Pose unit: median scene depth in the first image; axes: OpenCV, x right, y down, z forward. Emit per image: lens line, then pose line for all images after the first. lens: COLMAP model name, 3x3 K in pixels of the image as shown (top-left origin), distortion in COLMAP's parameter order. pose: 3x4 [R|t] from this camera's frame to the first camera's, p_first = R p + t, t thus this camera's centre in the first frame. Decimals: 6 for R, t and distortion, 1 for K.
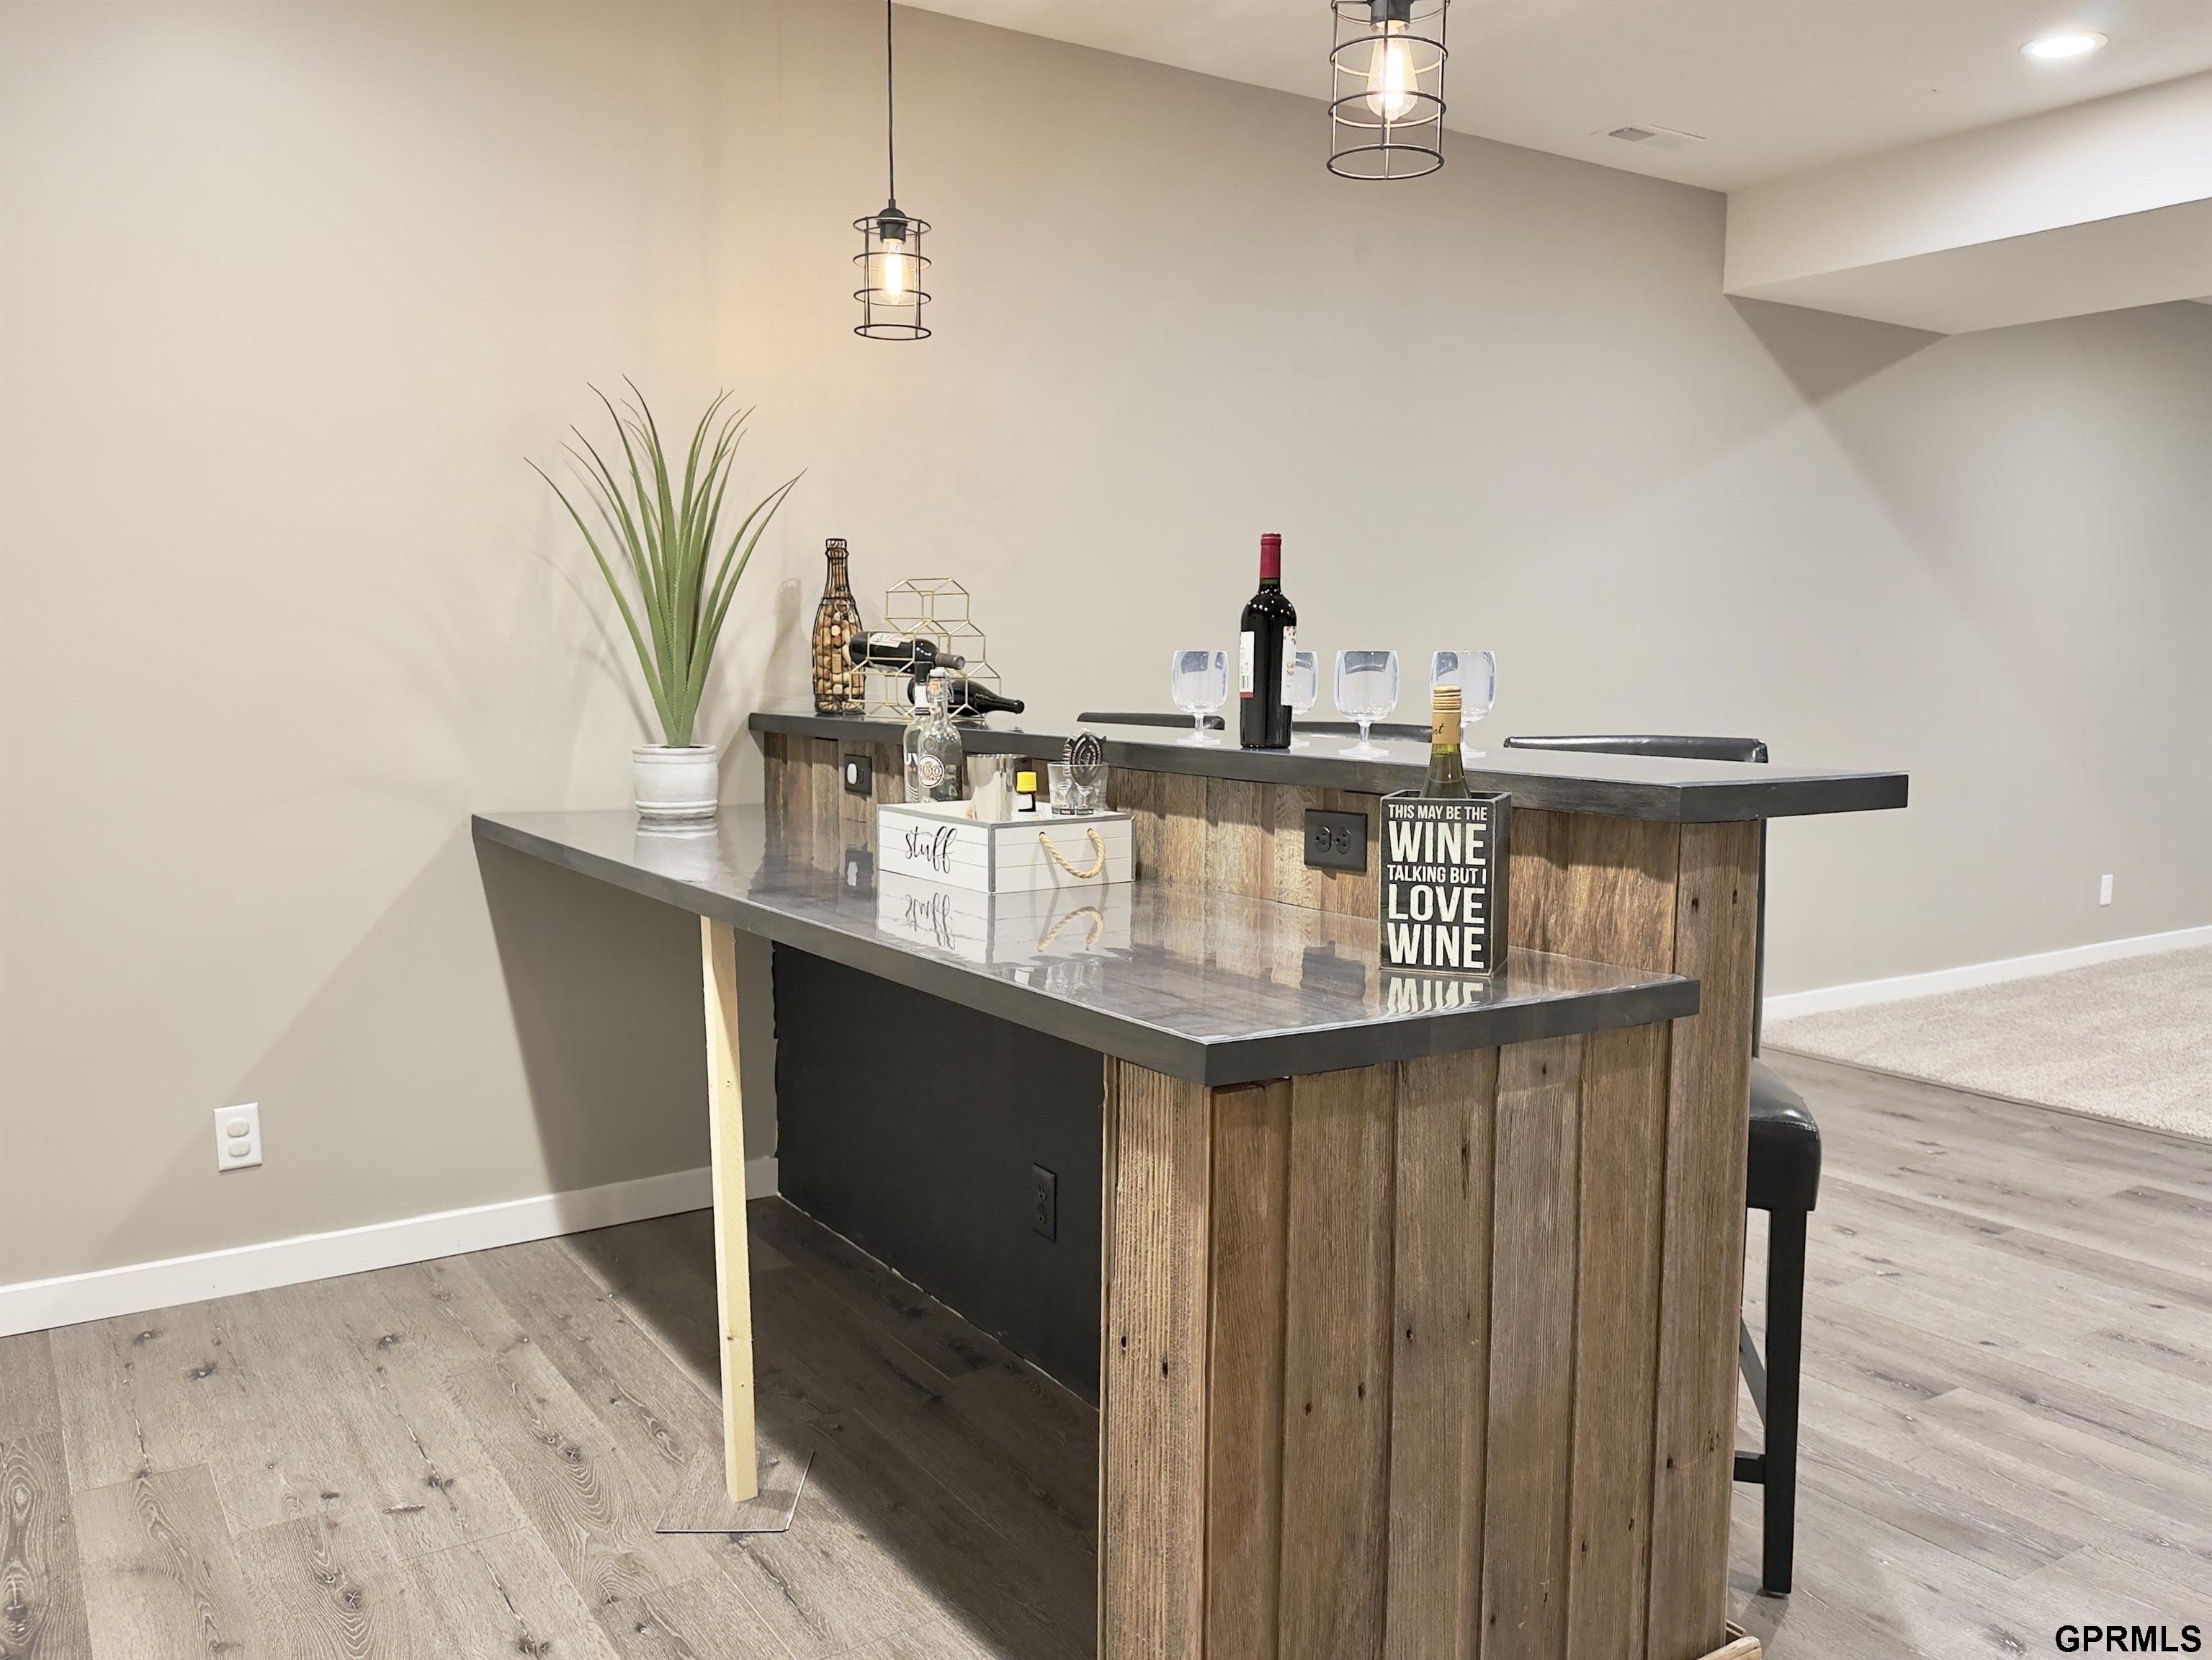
lens RADIAL K [[1682.3, 0, 1106.0], [0, 1682.3, 830.0], [0, 0, 1]] dist [0.060604, -0.147860]
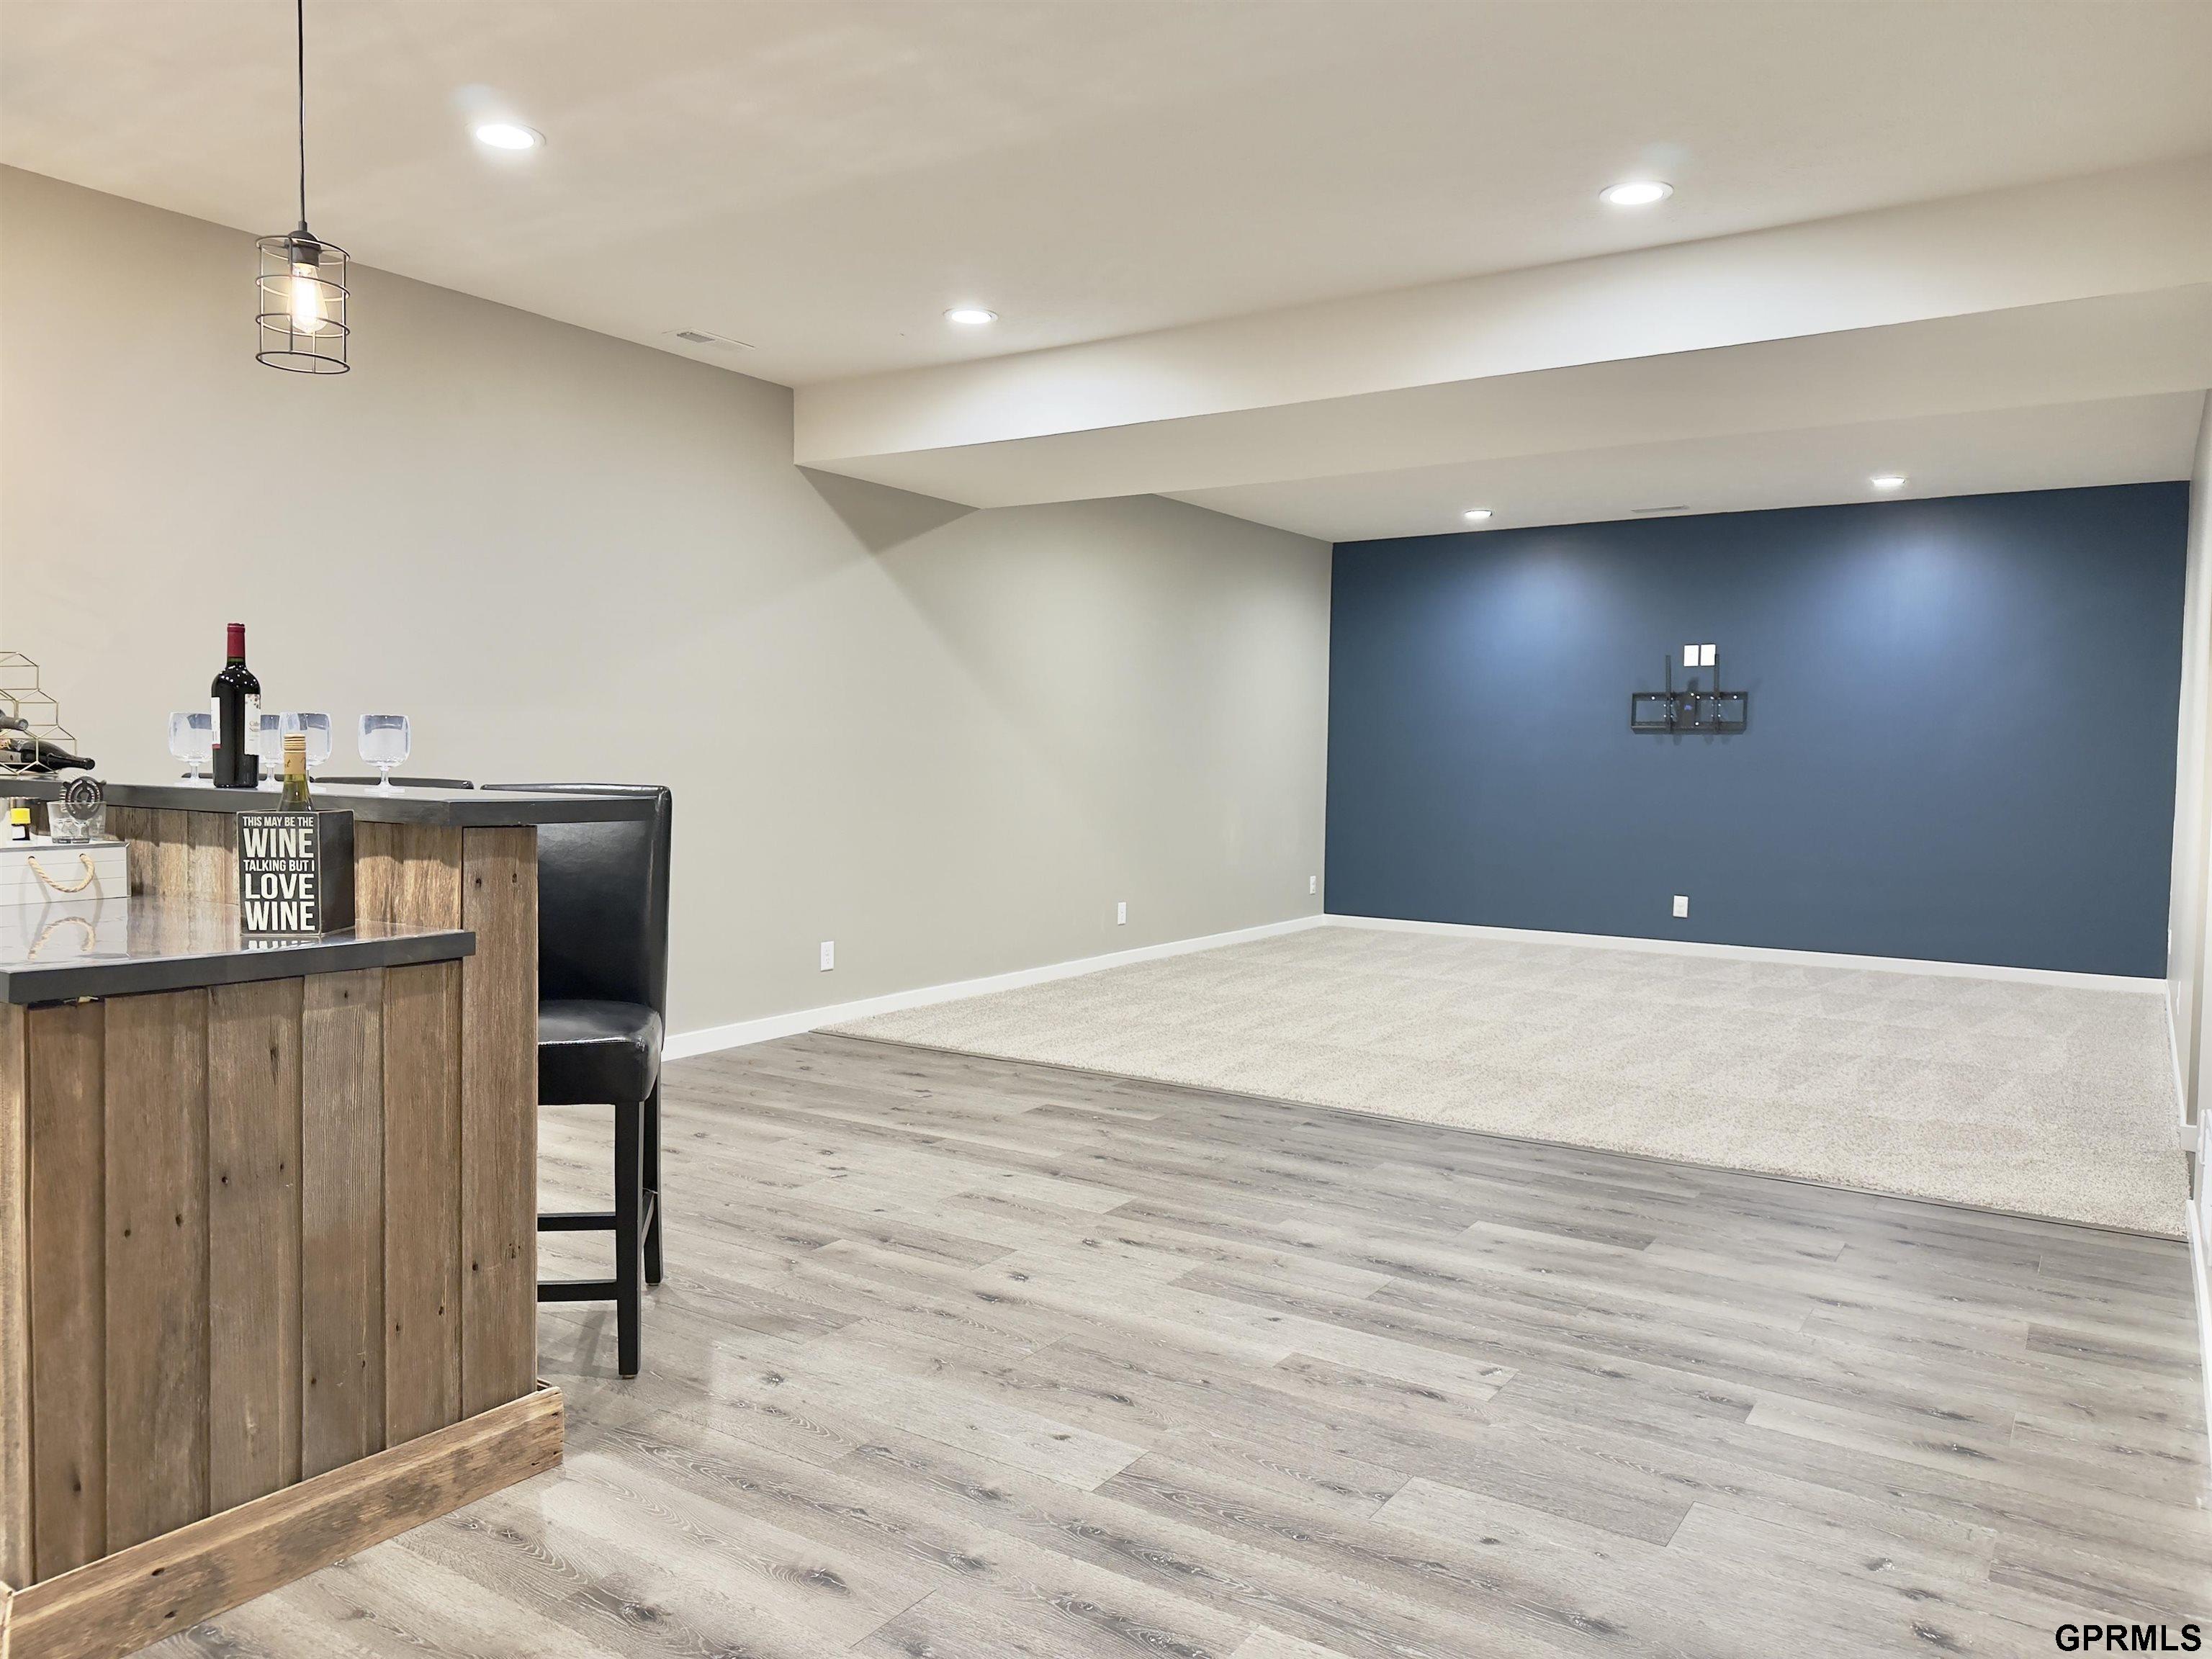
lens RADIAL K [[1501.6, 0, 1154.4], [0, 1501.6, 817.5], [0, 0, 1]] dist [-0.035883, -0.002631]
pose [[0.898309, -0.009471, 0.439262, 0.308043], [0.033661, 0.998313, -0.047314, 0.069380], [-0.438072, 0.057288, 0.897112, -0.439458]]
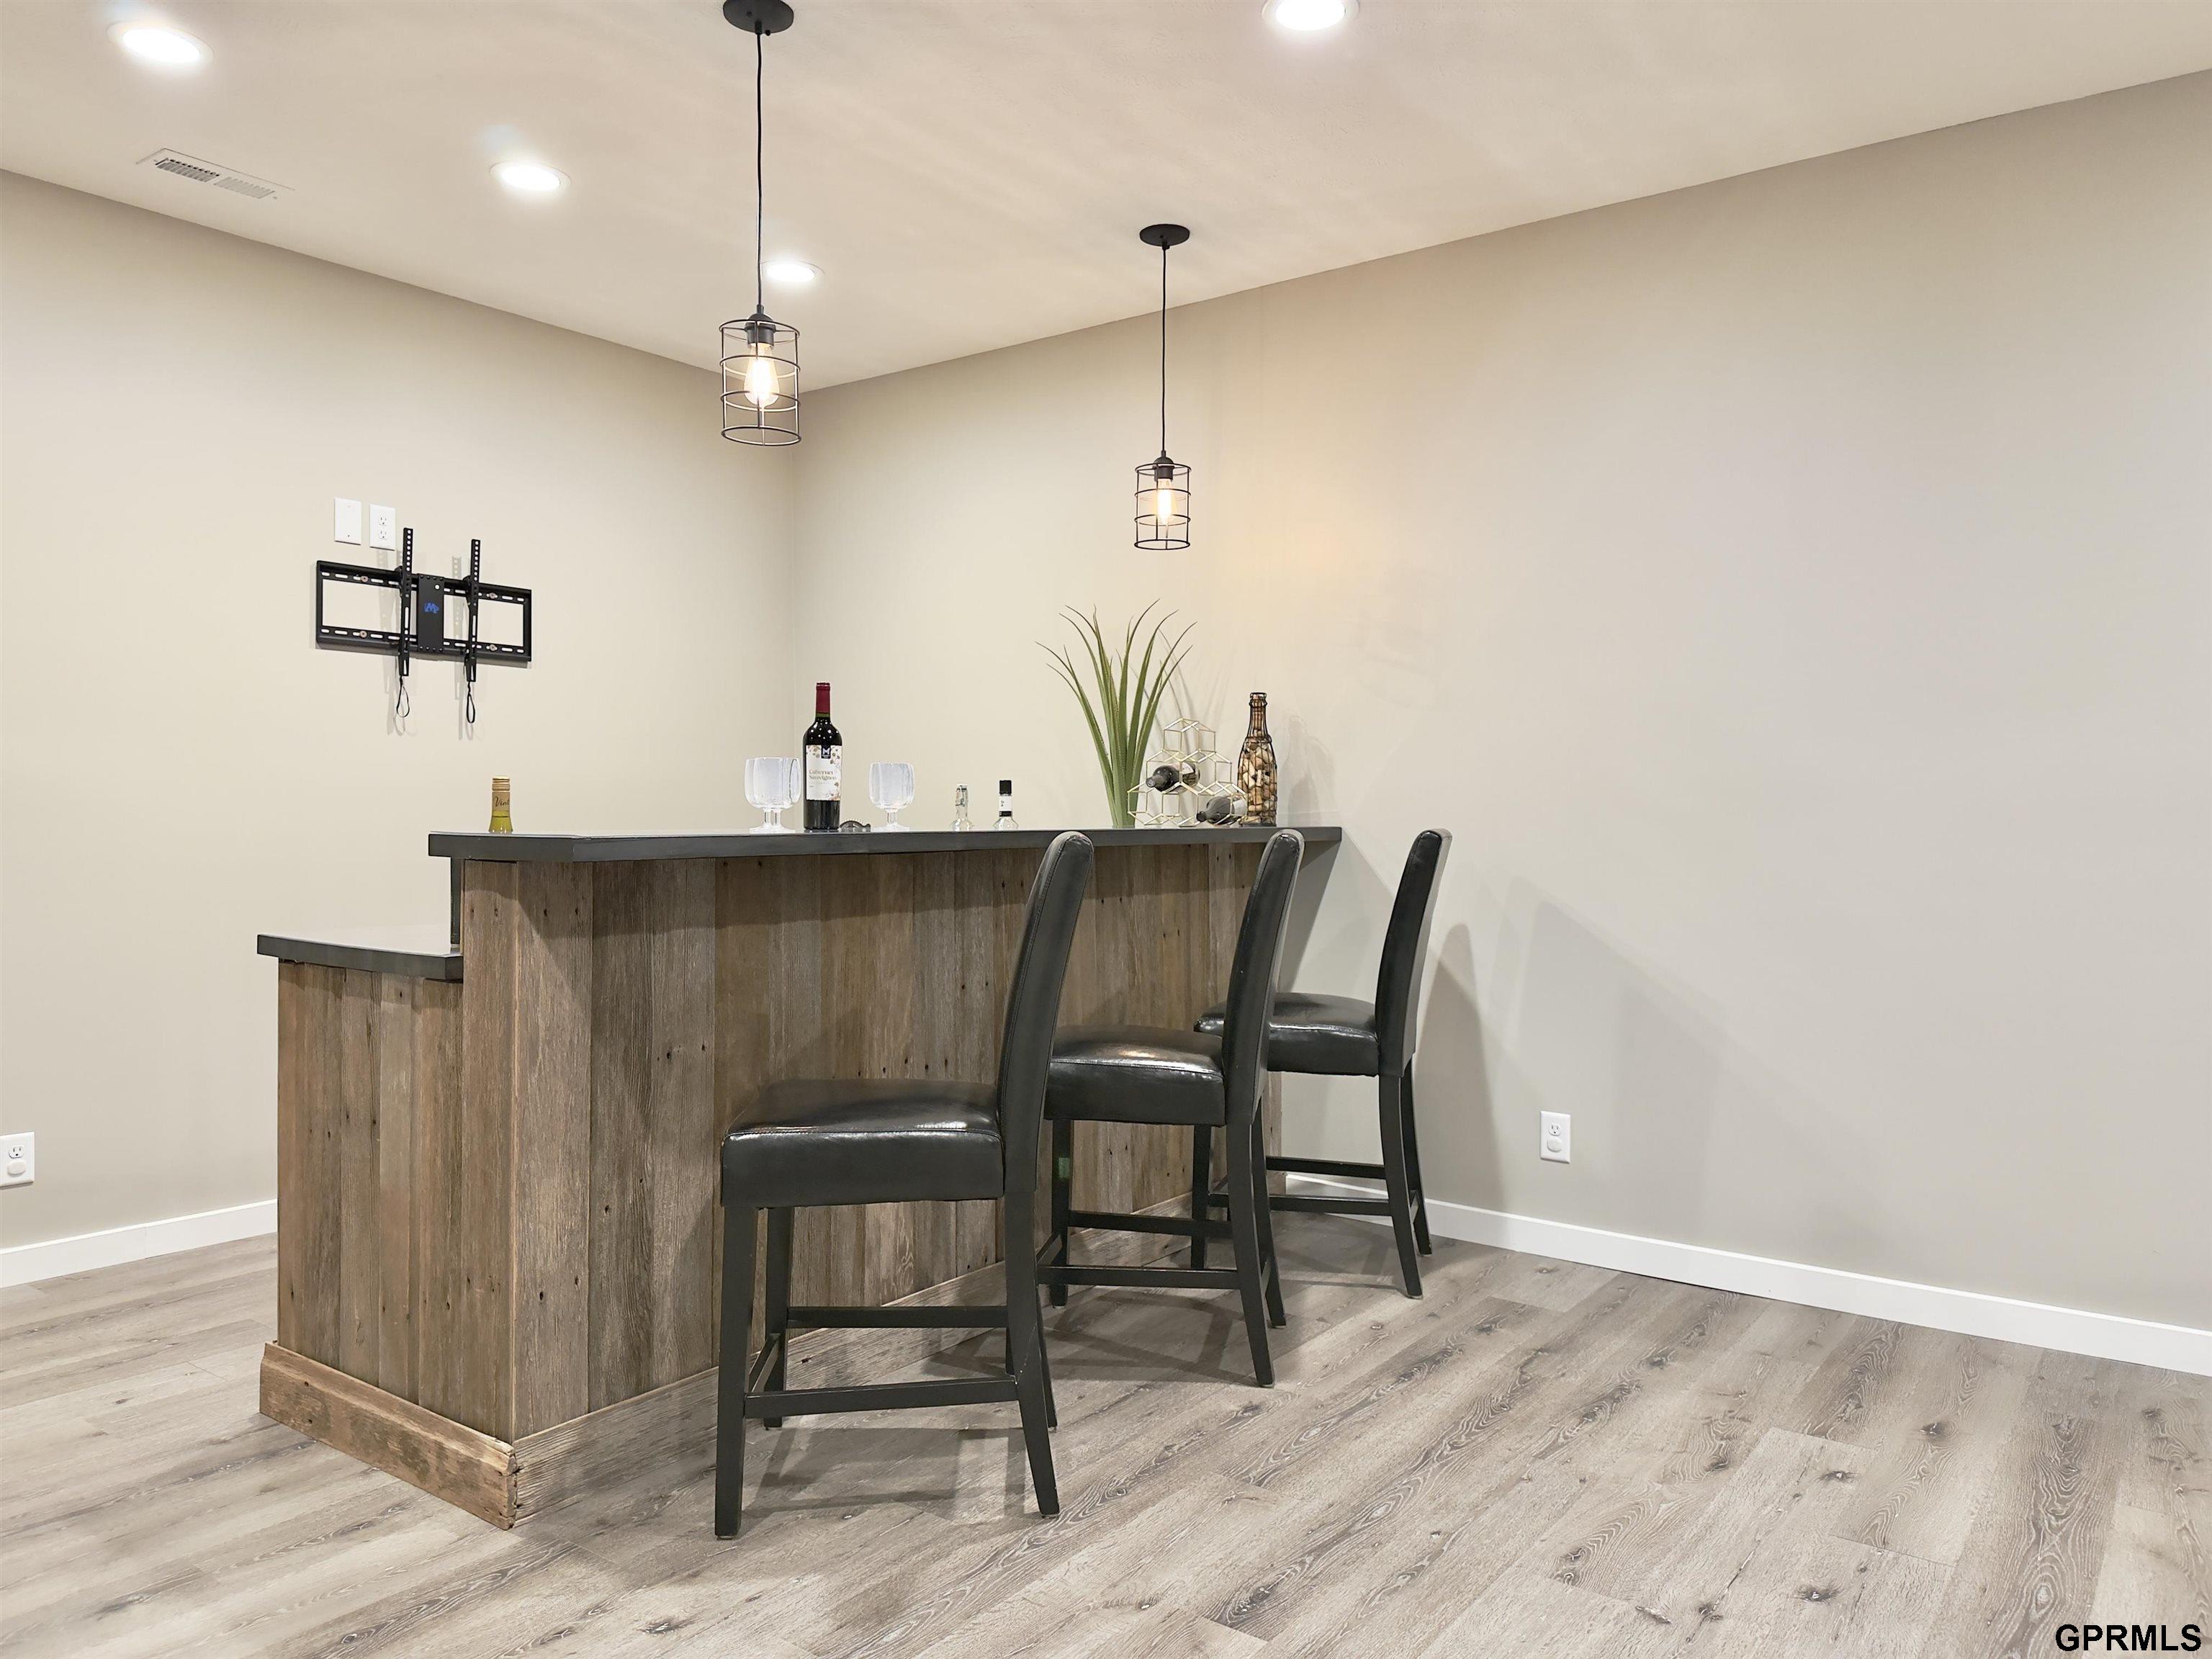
lens RADIAL K [[1539.9, 0, 1106.0], [0, 1539.9, 829.5], [0, 0, 1]] dist [0.056940, -0.083676]
pose [[0.378420, 0.012093, -0.925555, 1.885713], [-0.100190, 0.994575, -0.027968, -0.050302], [0.920196, 0.103315, 0.377579, 0.975062]]
